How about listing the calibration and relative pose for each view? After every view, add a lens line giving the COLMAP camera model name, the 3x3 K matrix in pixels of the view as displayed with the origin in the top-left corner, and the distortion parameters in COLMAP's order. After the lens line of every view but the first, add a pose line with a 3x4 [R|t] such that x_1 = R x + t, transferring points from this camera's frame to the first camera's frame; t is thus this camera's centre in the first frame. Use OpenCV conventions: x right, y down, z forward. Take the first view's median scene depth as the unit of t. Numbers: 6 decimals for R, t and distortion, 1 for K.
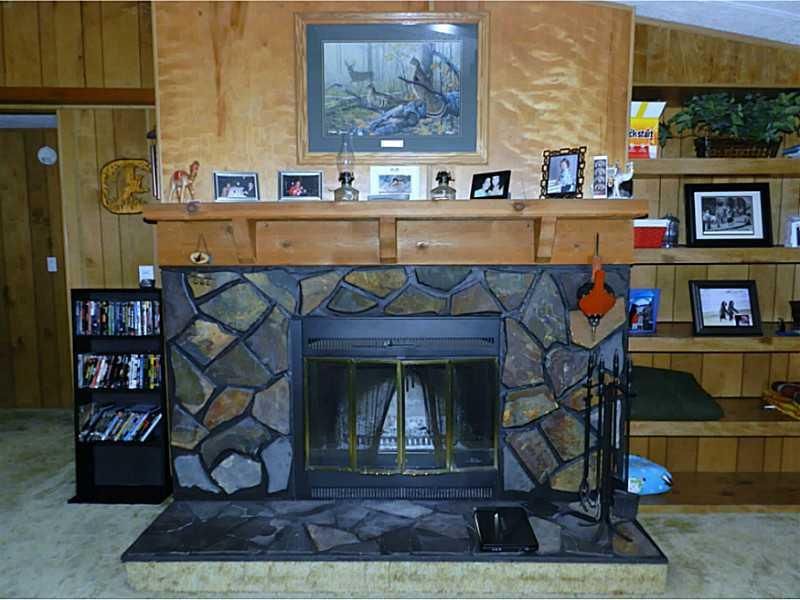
lens RADIAL K [[563.3, 0, 391.9], [0, 563.3, 300.3], [0, 0, 1]] dist [0.007880, 0.000911]
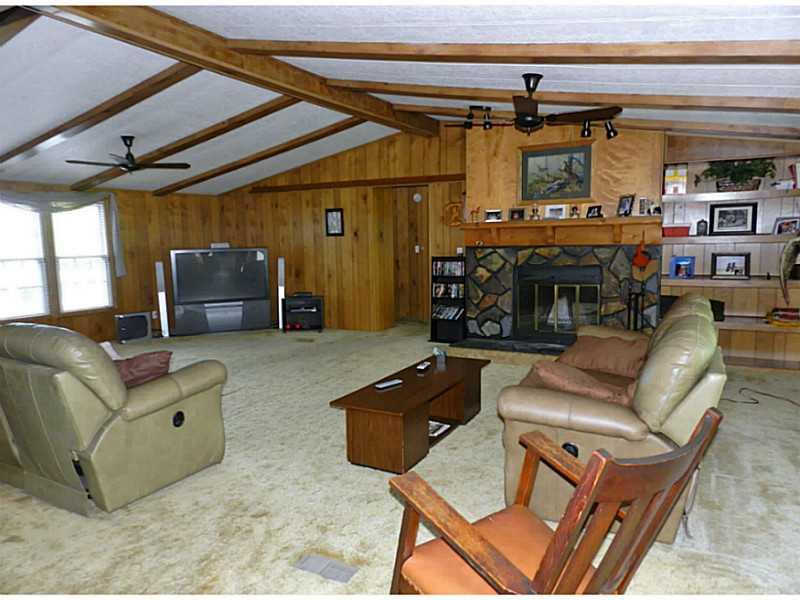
lens RADIAL K [[563.3, 0, 397.3], [0, 563.3, 298.6], [0, 0, 1]] dist [0.007880, 0.000911]
pose [[0.873768, 0.037618, -0.484885, 0.591663], [-0.034680, 0.999285, 0.015032, 0.152629], [0.485104, 0.003682, 0.874449, -1.441163]]
